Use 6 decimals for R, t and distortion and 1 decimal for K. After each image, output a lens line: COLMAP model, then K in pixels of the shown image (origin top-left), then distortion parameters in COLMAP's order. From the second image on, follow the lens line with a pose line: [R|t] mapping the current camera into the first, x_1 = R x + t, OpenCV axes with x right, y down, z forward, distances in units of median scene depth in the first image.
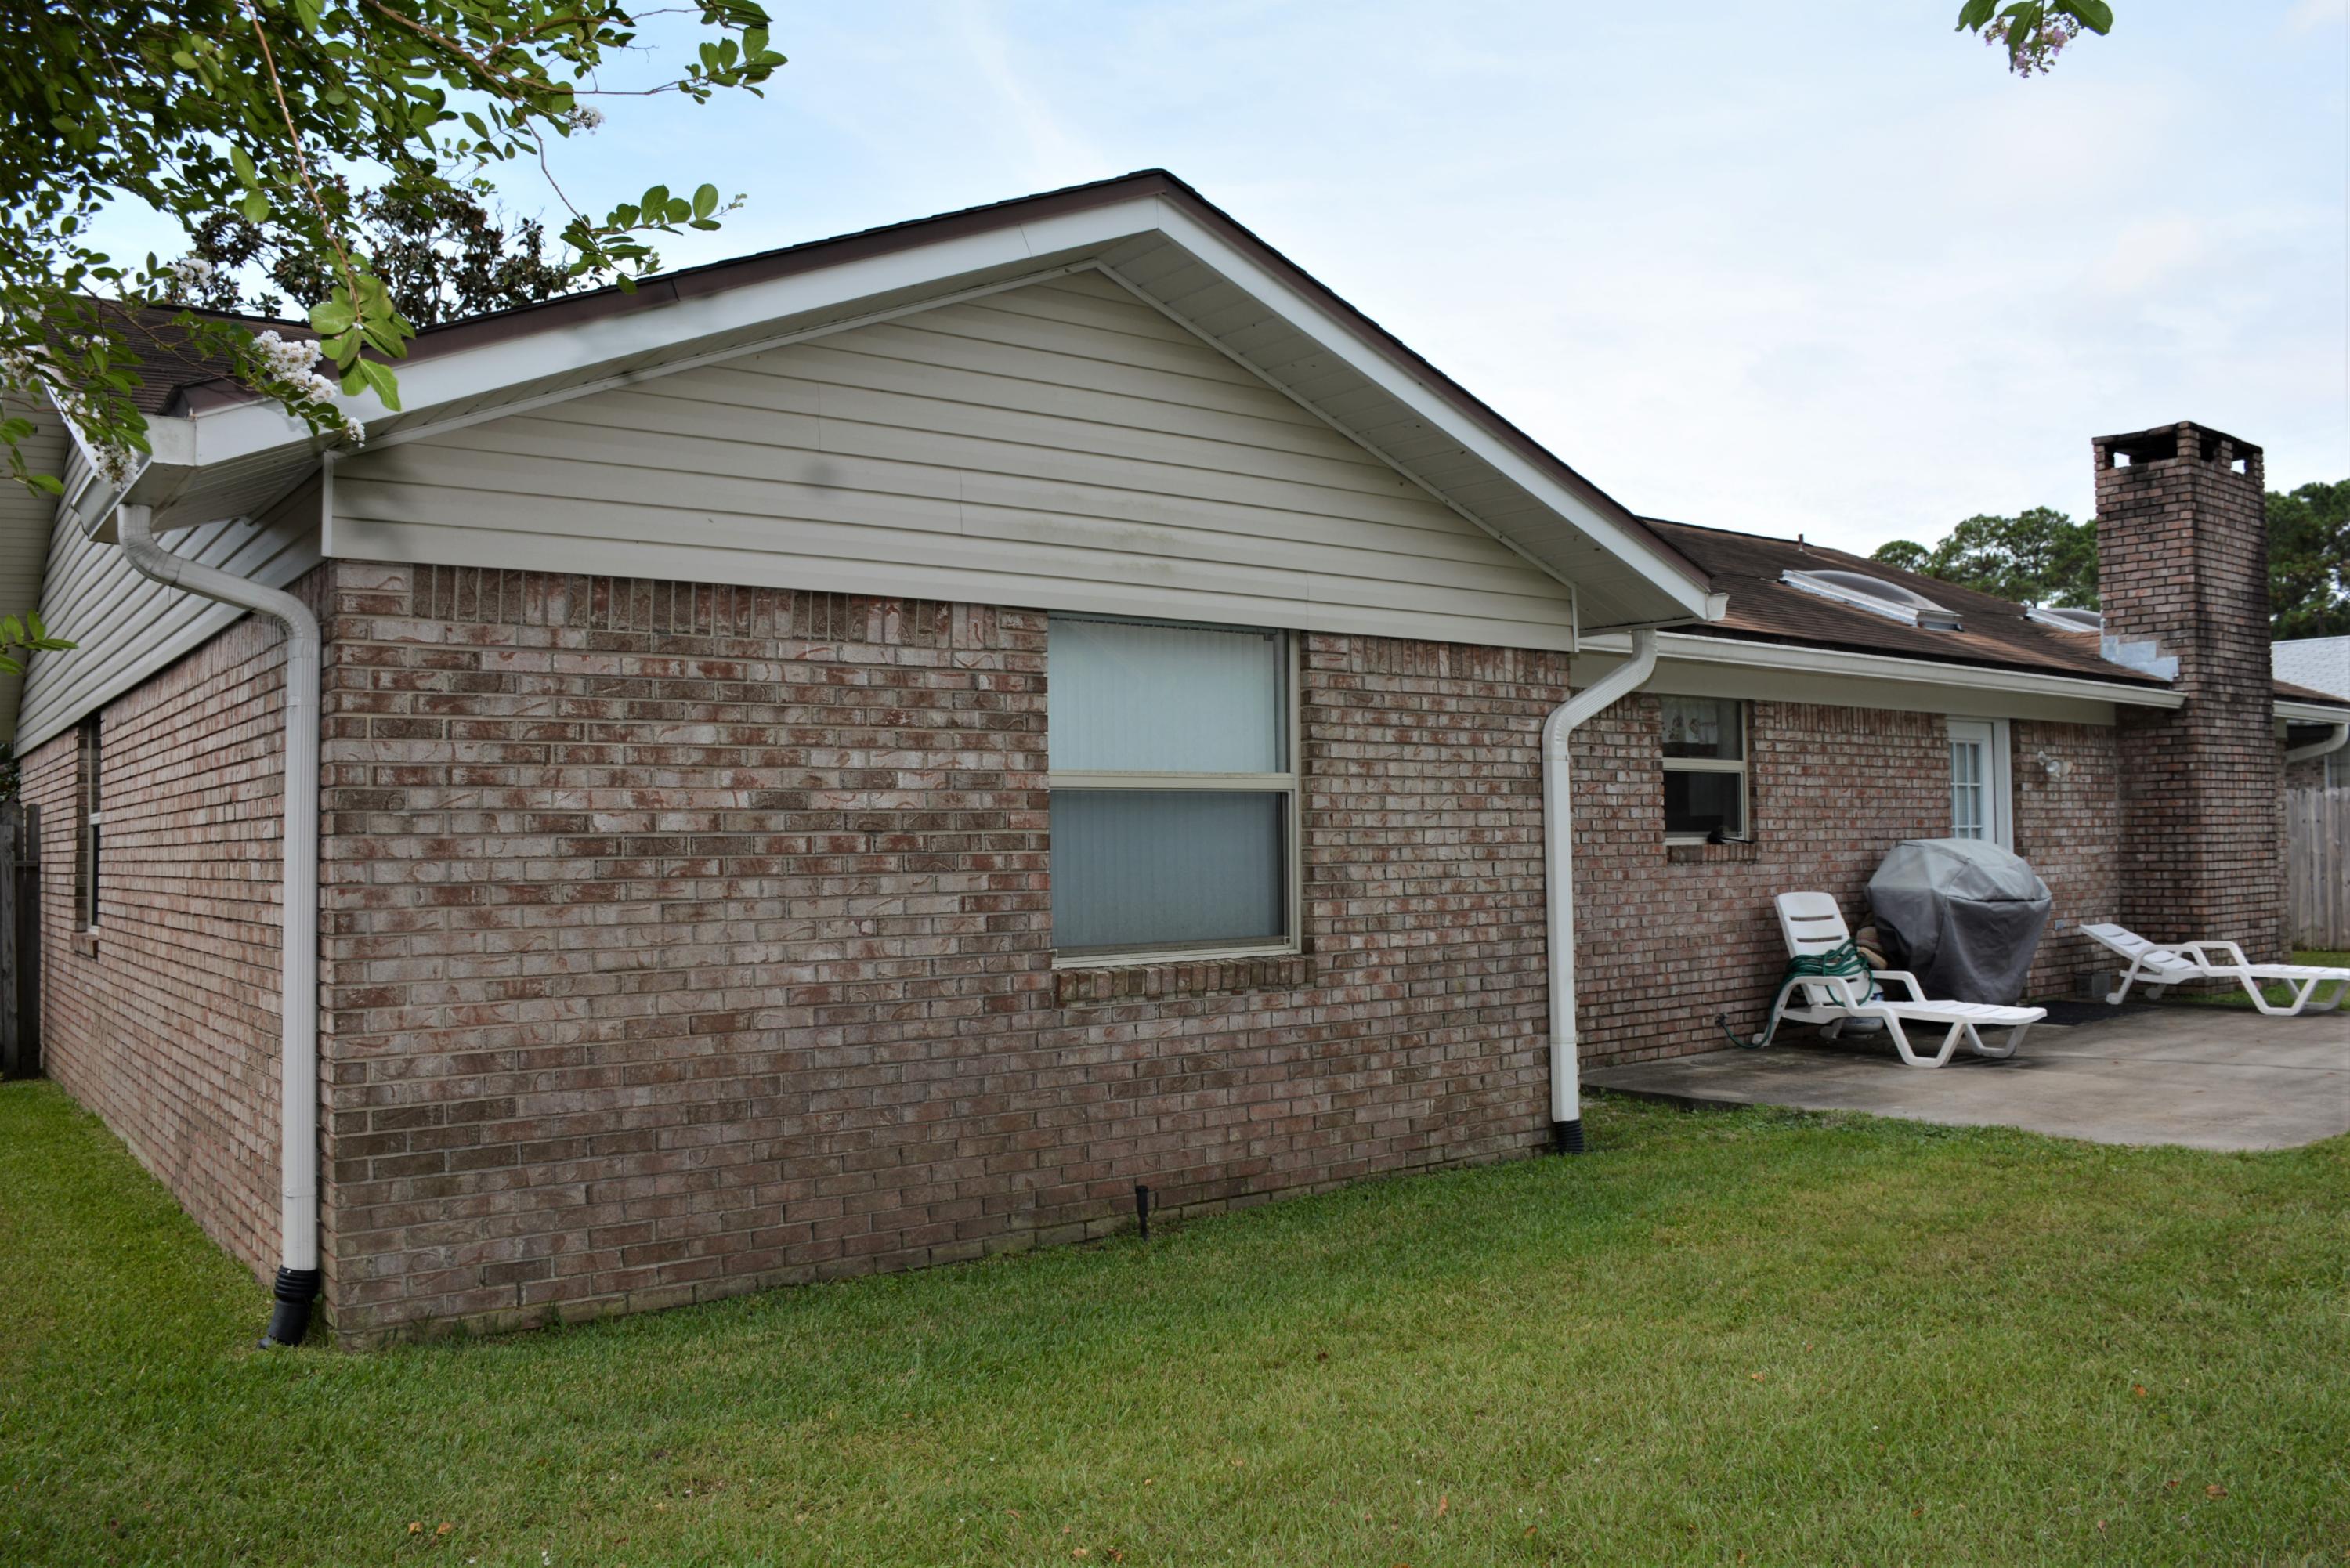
lens RADIAL K [[1845.1, 0, 1164.0], [0, 1845.1, 790.8], [0, 0, 1]] dist [-0.154898, 0.108395]
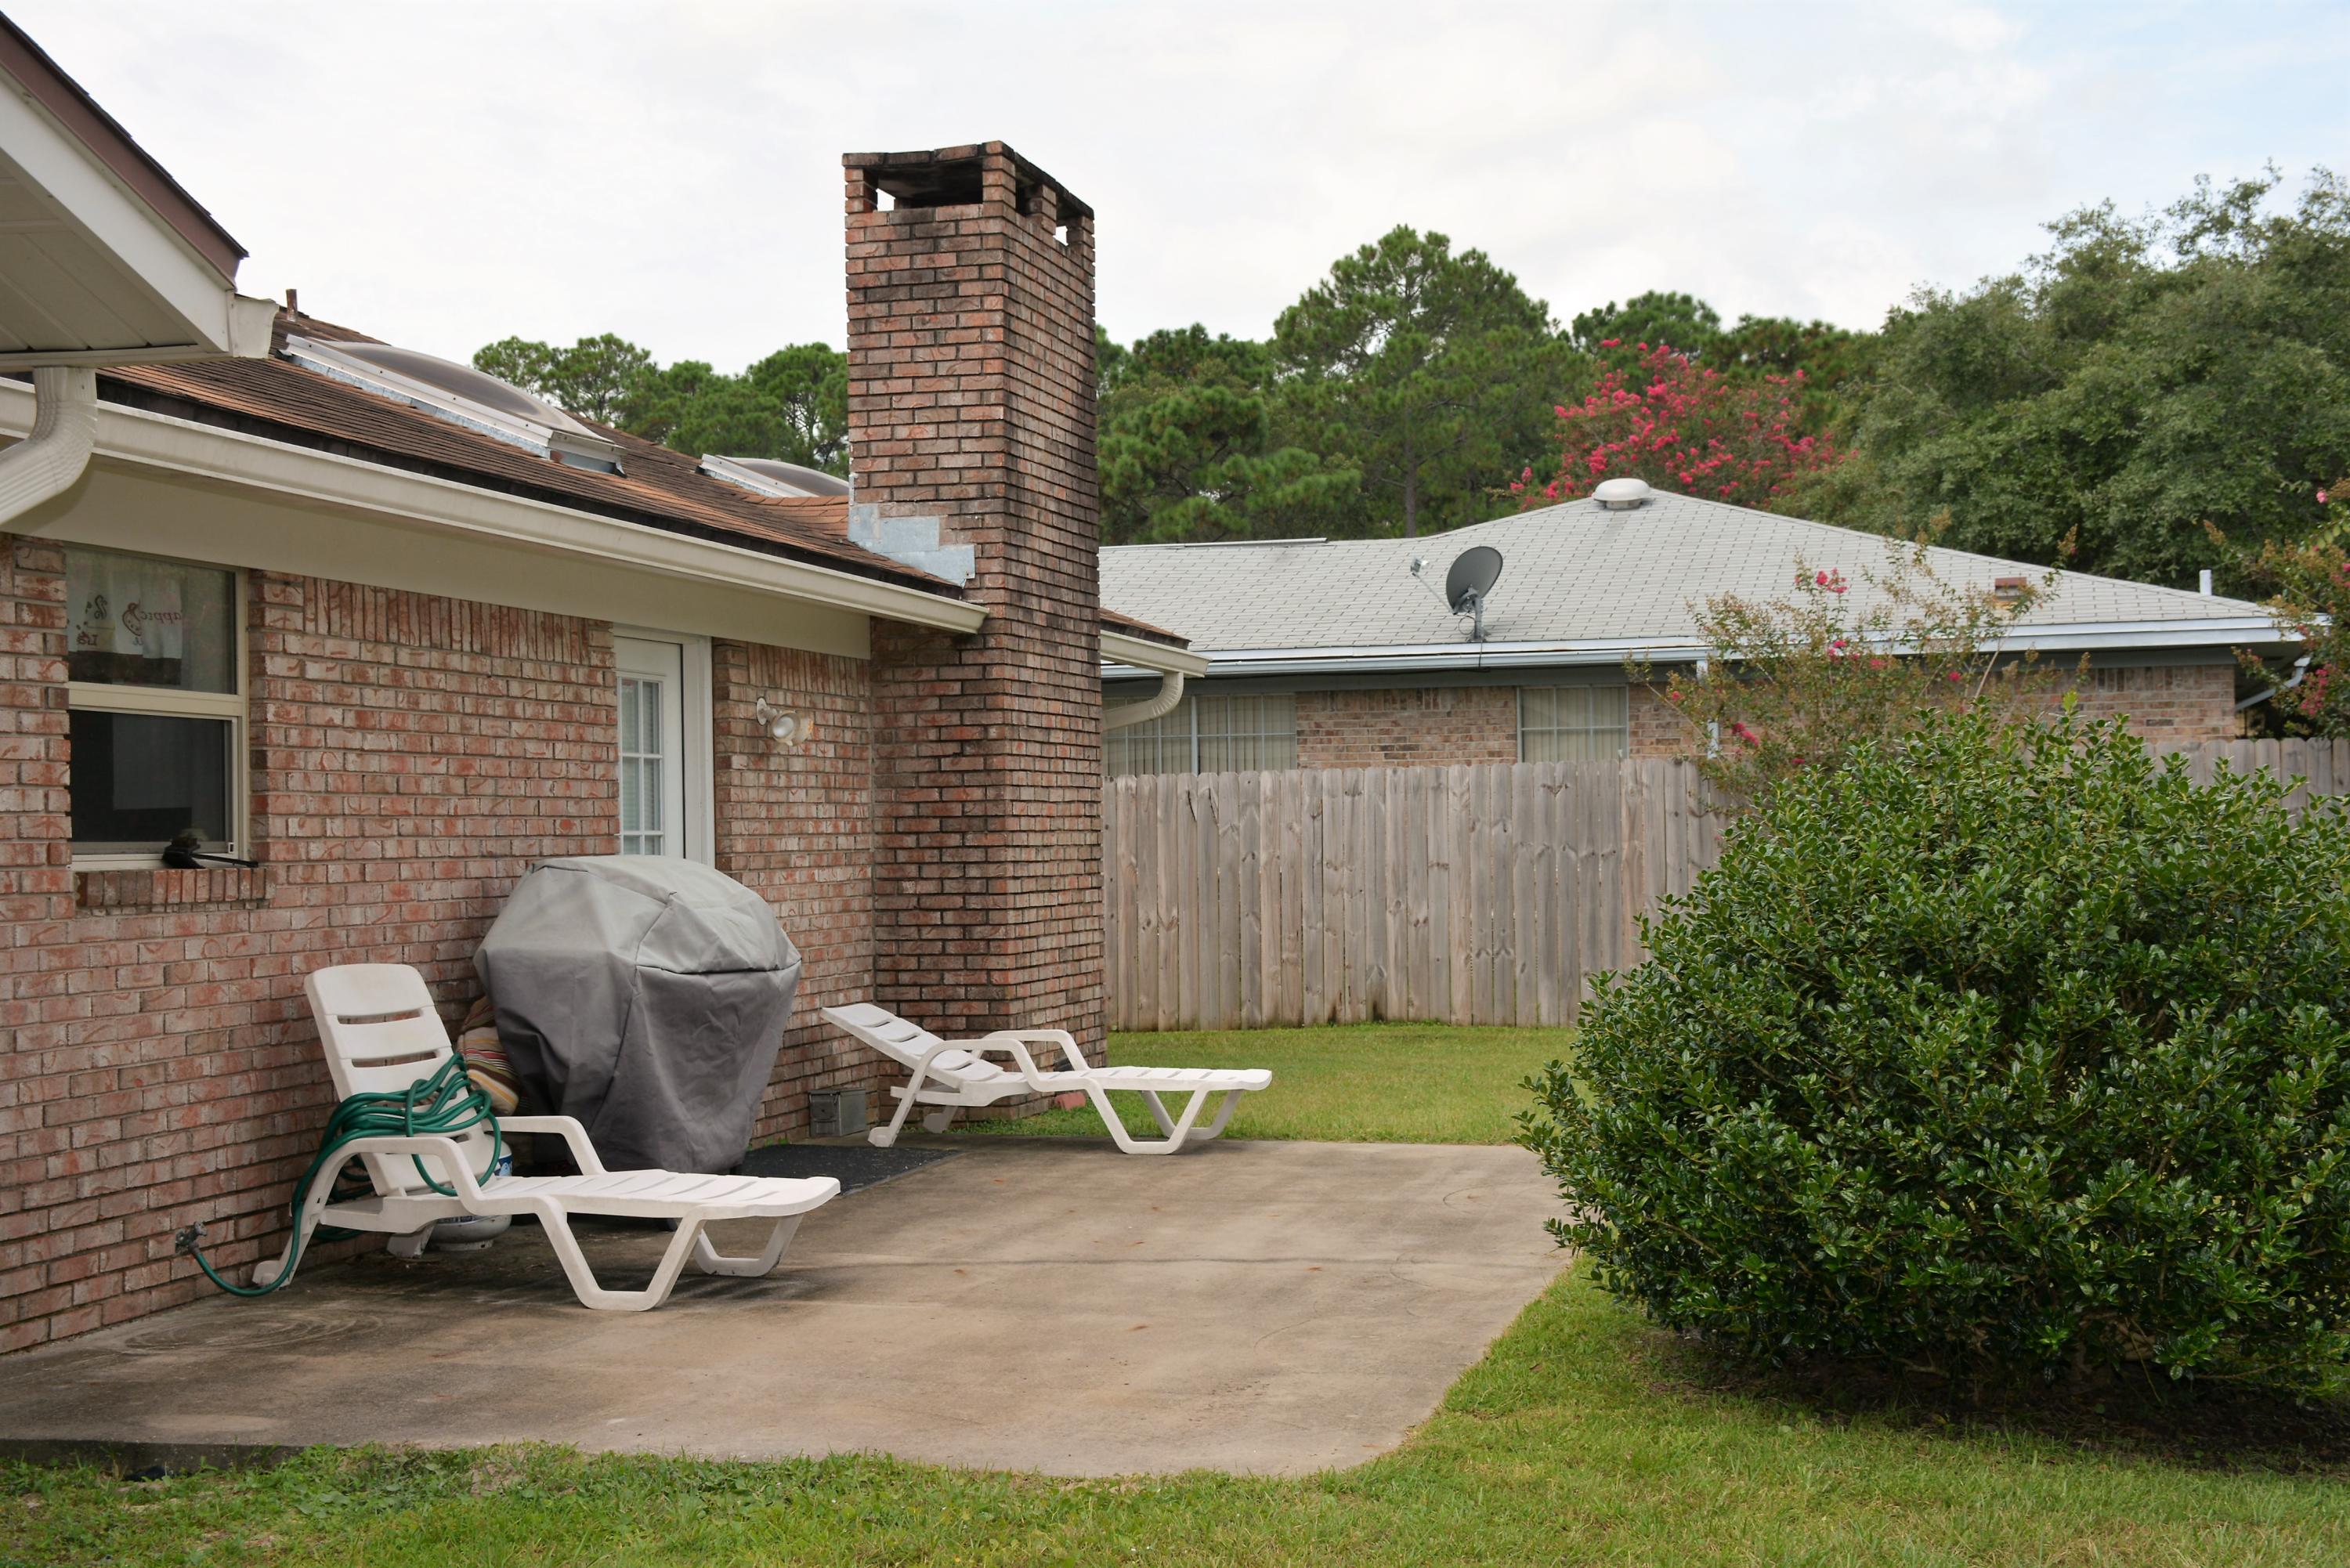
lens RADIAL K [[2993.8, 0, 1175.0], [0, 2993.8, 784.0], [0, 0, 1]] dist [0.027760, 0.387675]
pose [[0.795168, 0.011765, 0.606275, 0.038150], [-0.013799, 0.999904, -0.001306, 0.005748], [-0.606232, -0.007328, 0.795254, 0.260713]]
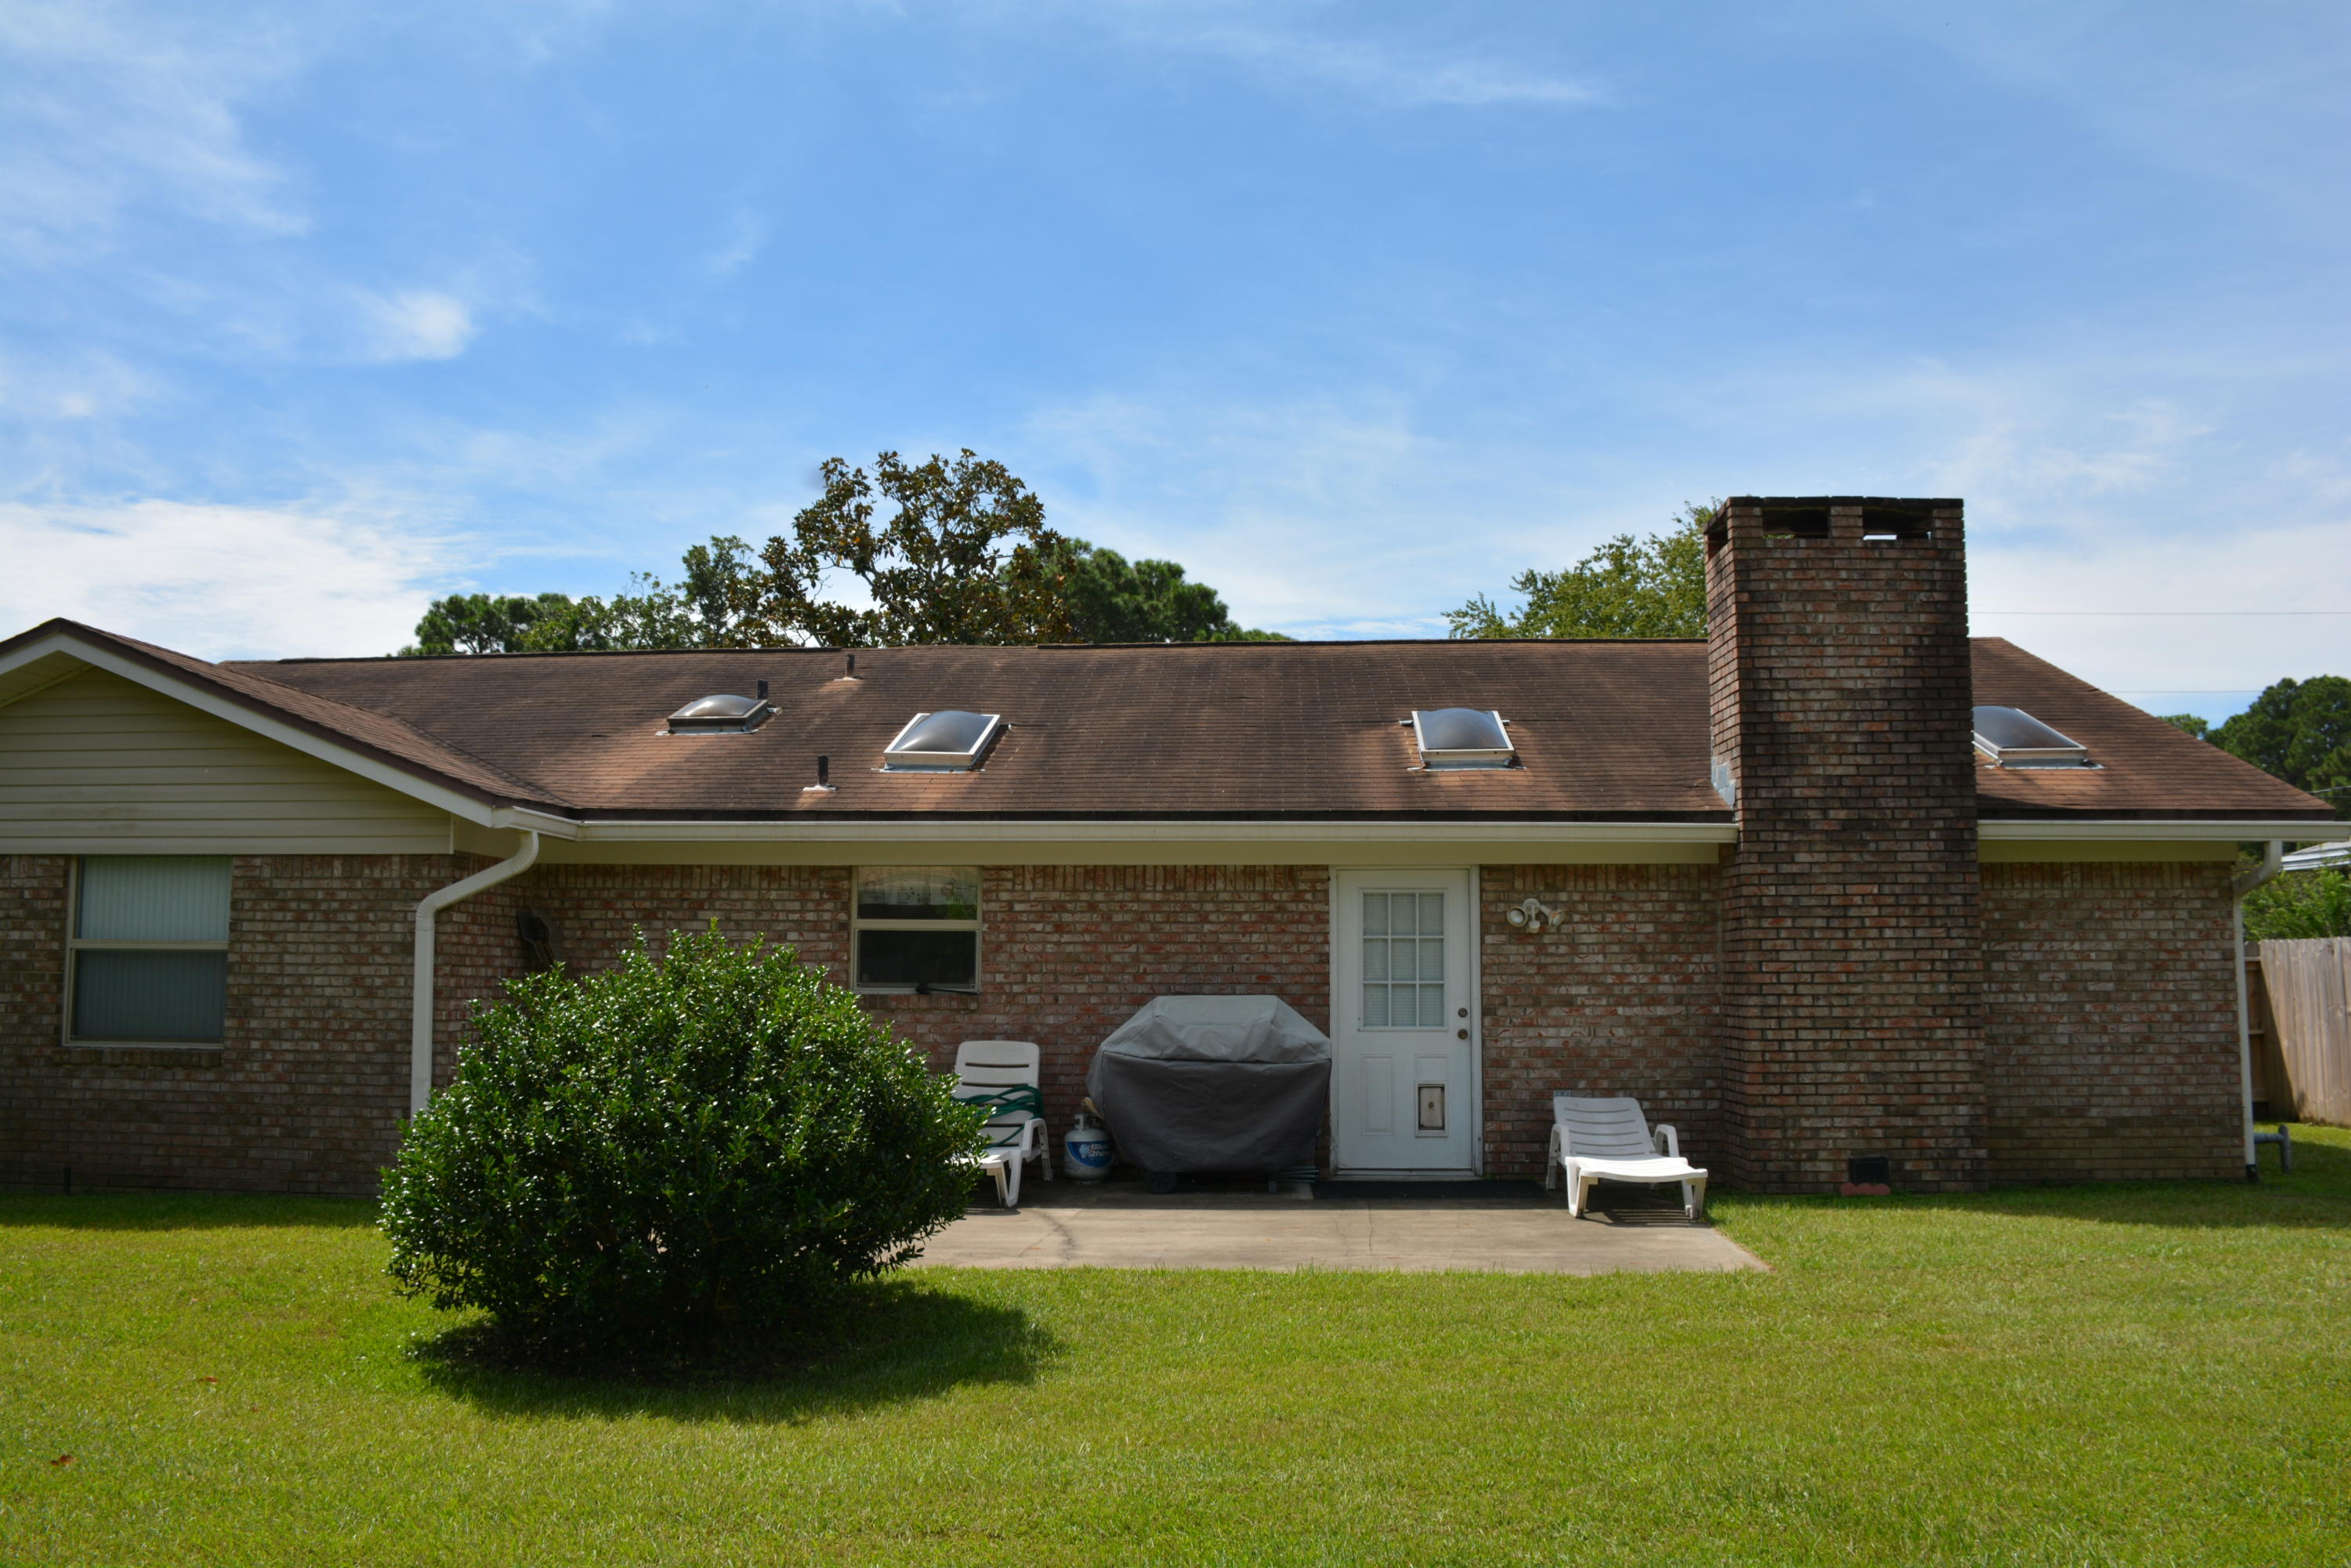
lens RADIAL K [[1925.6, 0, 1175.5], [0, 1925.6, 784.0], [0, 0, 1]] dist [-0.160391, 0.110834]
pose [[0.747986, -0.050276, -0.661807, 1.467326], [0.008430, 0.997766, -0.066271, -0.025623], [0.663661, 0.043991, 0.746739, 0.248296]]
